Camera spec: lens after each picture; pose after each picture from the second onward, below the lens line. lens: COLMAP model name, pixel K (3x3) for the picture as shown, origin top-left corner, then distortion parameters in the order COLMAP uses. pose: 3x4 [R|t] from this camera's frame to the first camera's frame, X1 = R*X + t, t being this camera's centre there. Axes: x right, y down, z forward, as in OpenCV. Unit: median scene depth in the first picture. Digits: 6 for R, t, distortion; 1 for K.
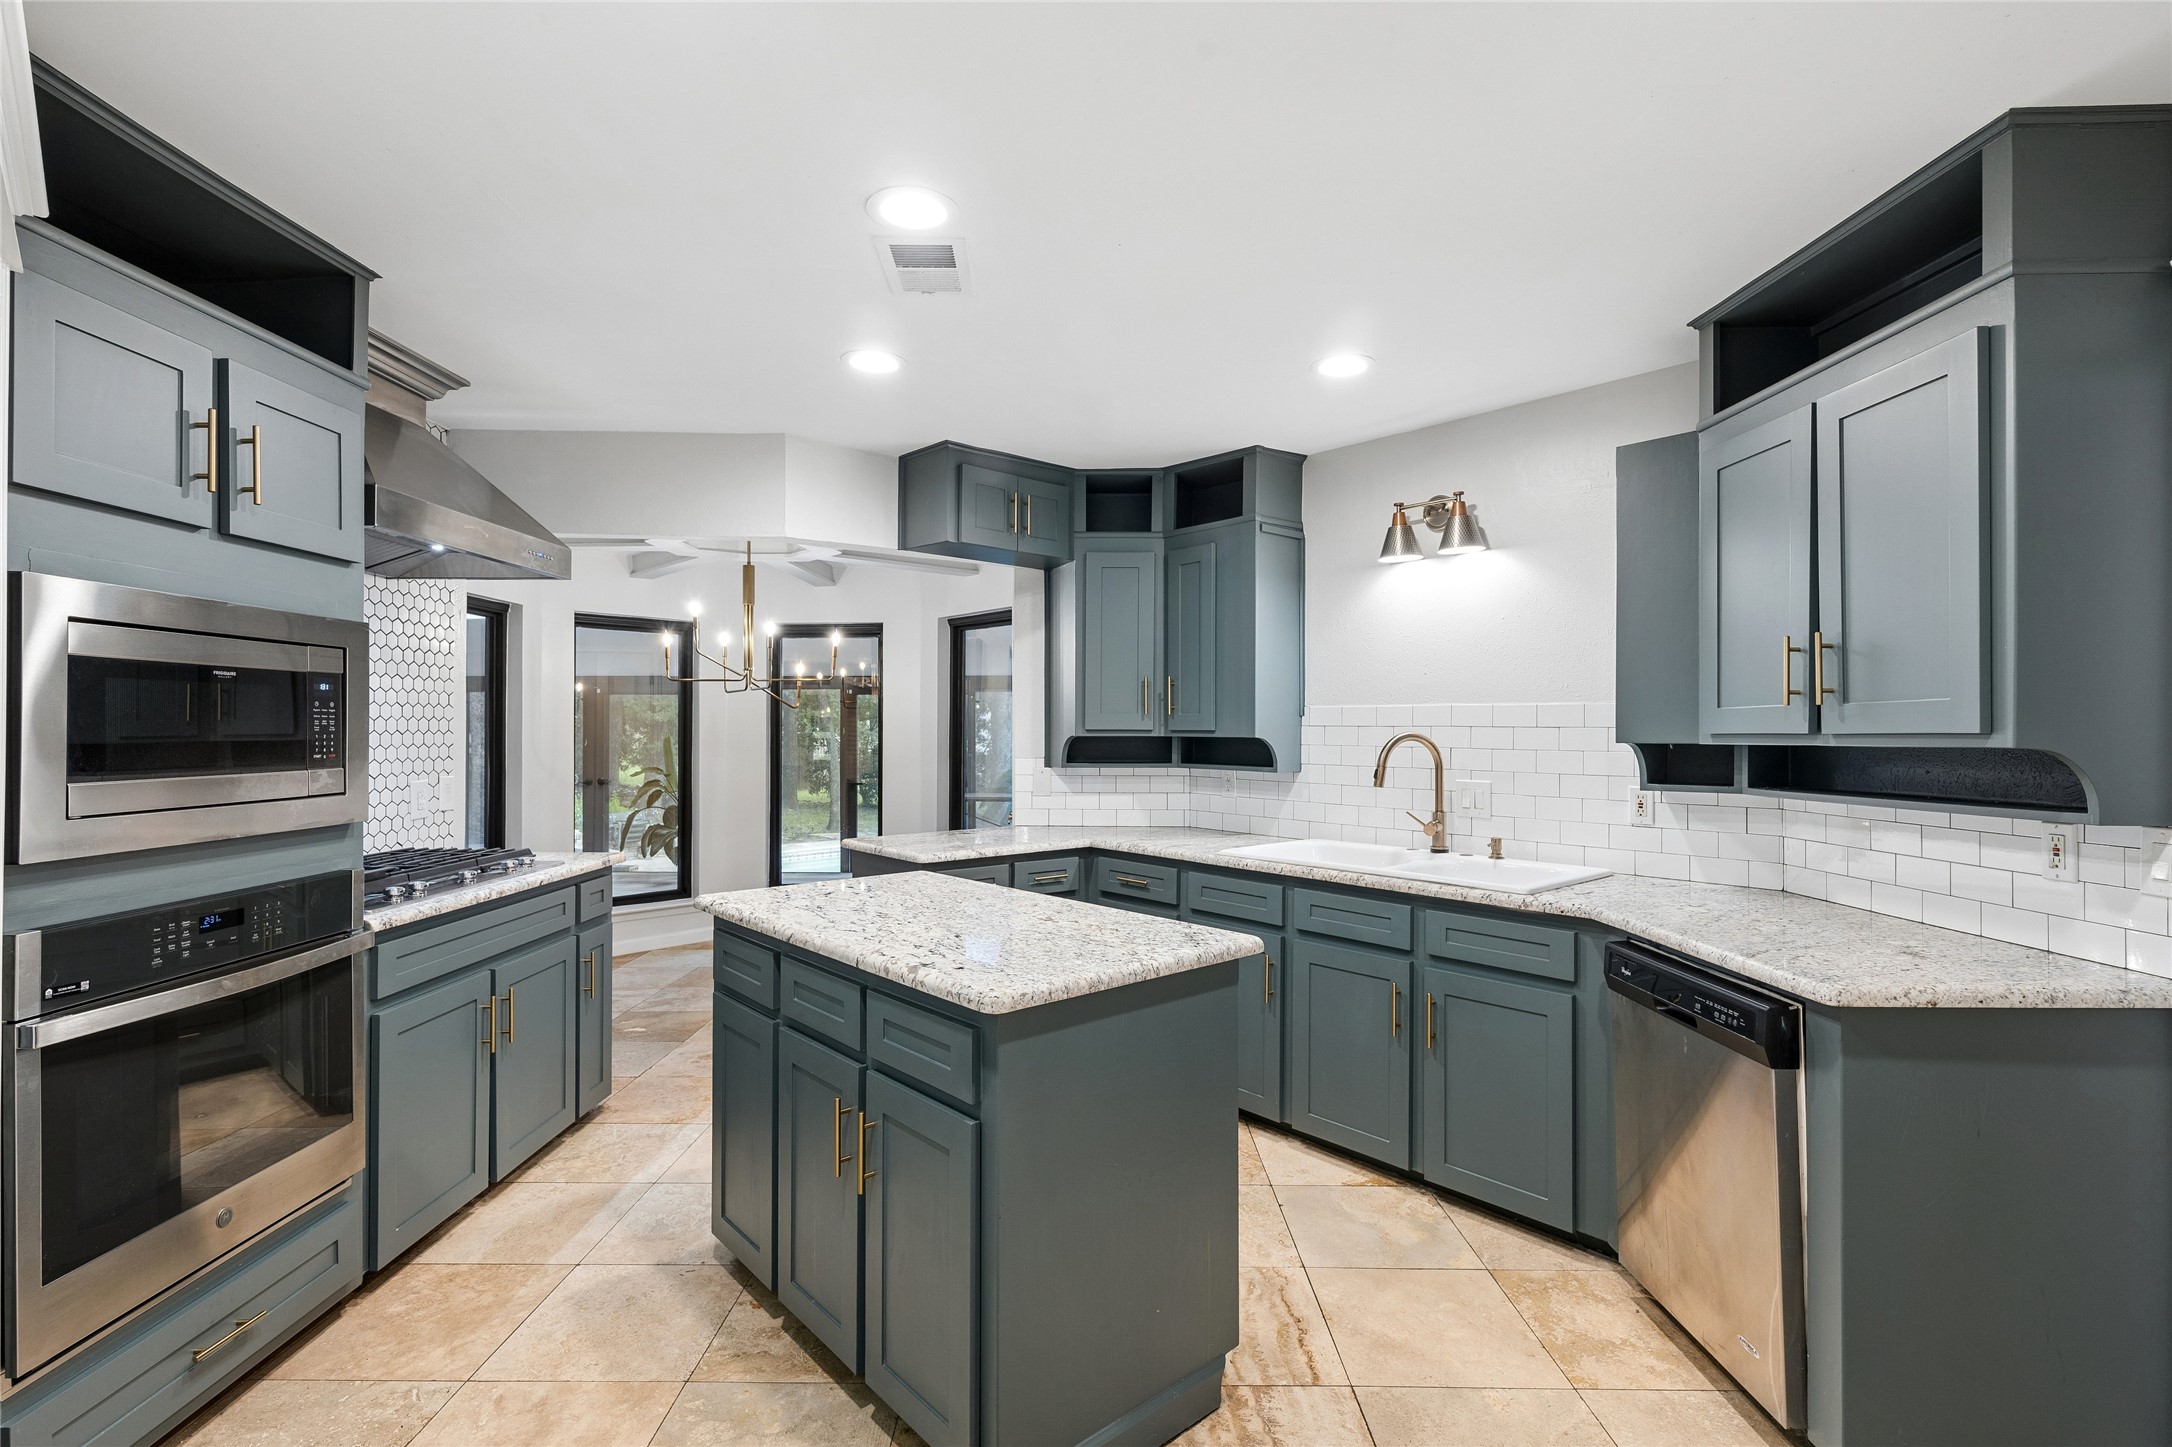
lens RADIAL K [[1012.5, 0, 1086.0], [0, 1012.5, 723.5], [0, 0, 1]] dist [-0.002060, 0.000848]
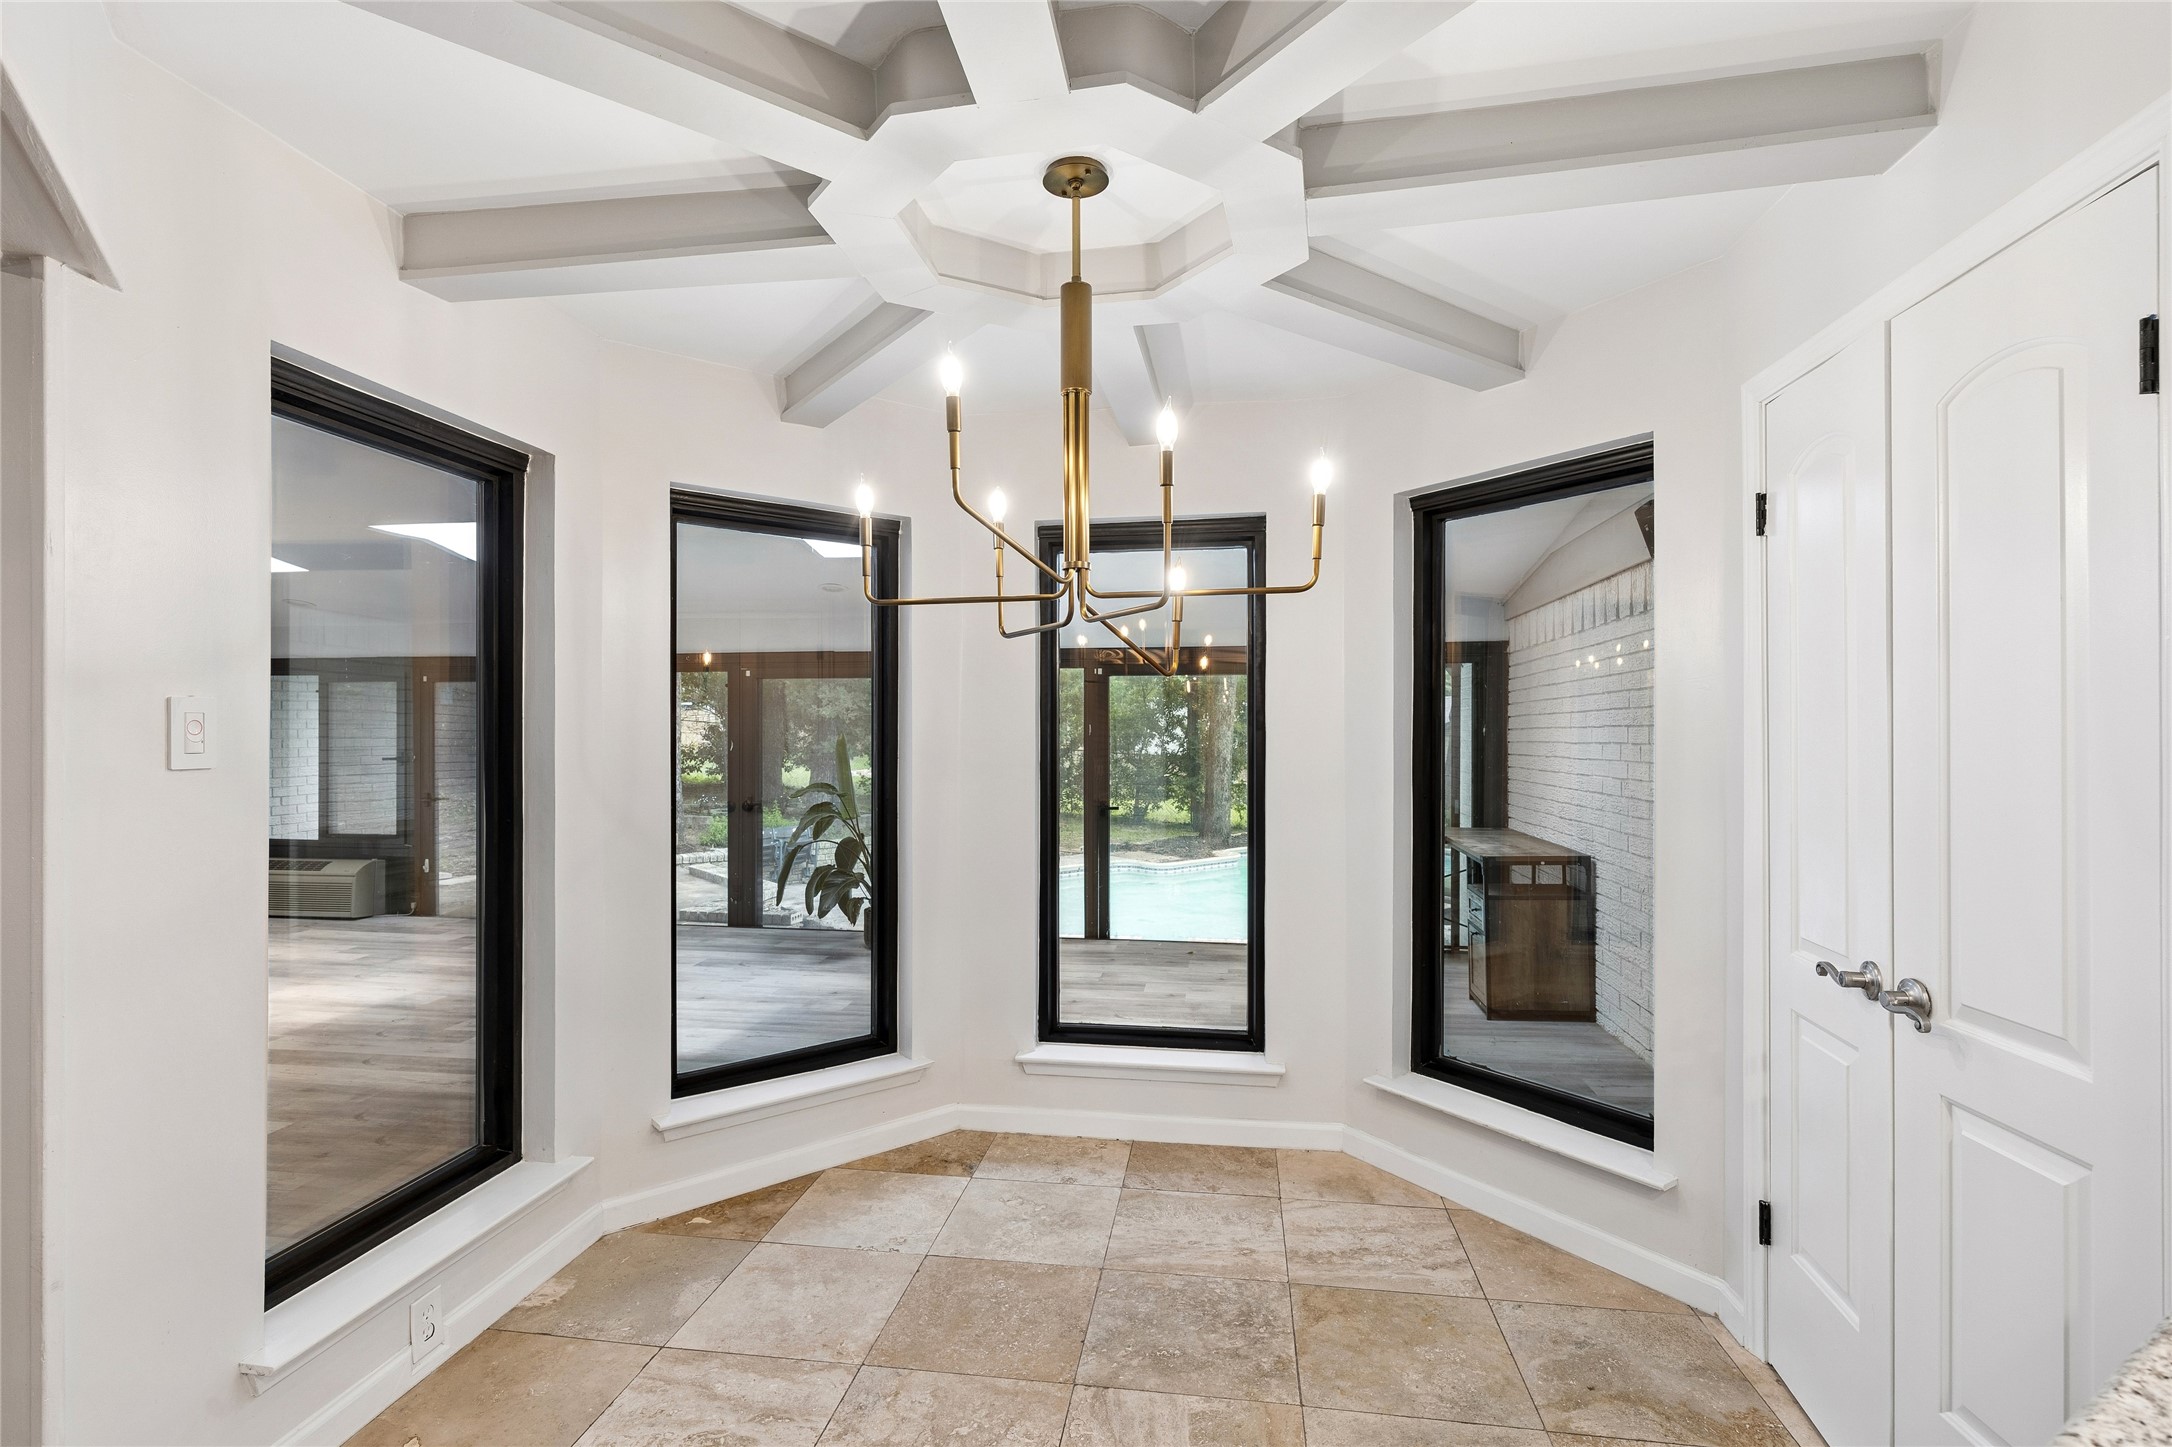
lens RADIAL K [[1012.5, 0, 1086.0], [0, 1012.5, 723.5], [0, 0, 1]] dist [-0.002060, 0.000848]
pose [[0.989570, -0.002242, -0.144038, -0.201845], [0.002774, 0.999990, 0.003494, 0.001445], [0.144029, -0.003857, 0.989566, 0.462141]]
